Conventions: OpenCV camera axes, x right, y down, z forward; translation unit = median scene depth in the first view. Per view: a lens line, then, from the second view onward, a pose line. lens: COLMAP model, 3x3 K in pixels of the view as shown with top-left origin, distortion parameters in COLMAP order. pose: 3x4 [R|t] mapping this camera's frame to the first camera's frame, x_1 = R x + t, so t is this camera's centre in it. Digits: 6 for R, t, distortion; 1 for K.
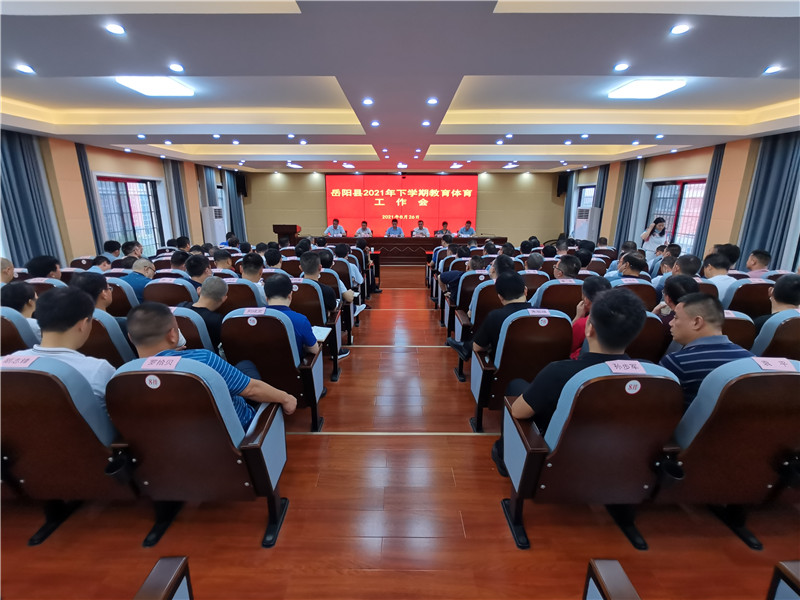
lens RADIAL K [[392.7, 0, 399.0], [0, 392.7, 302.6], [0, 0, 1]] dist [0.000271, 0.000004]
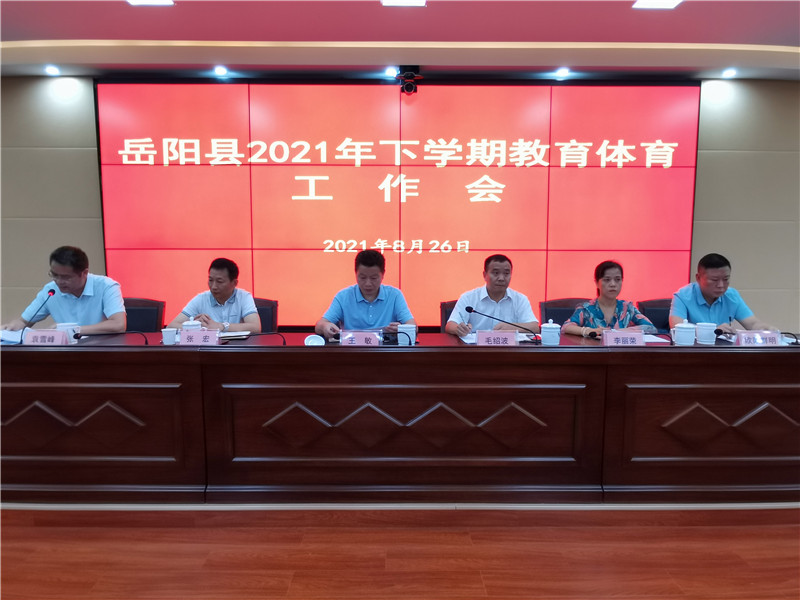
lens RADIAL K [[536.5, 0, 400.0], [0, 536.5, 299.5], [0, 0, 1]] dist [0.001109, 0.000140]
pose [[0.999823, -0.001852, 0.018730, 0.000274], [0.004686, 0.988306, -0.152414, -0.137723], [-0.018229, 0.152474, 0.988139, 0.695740]]
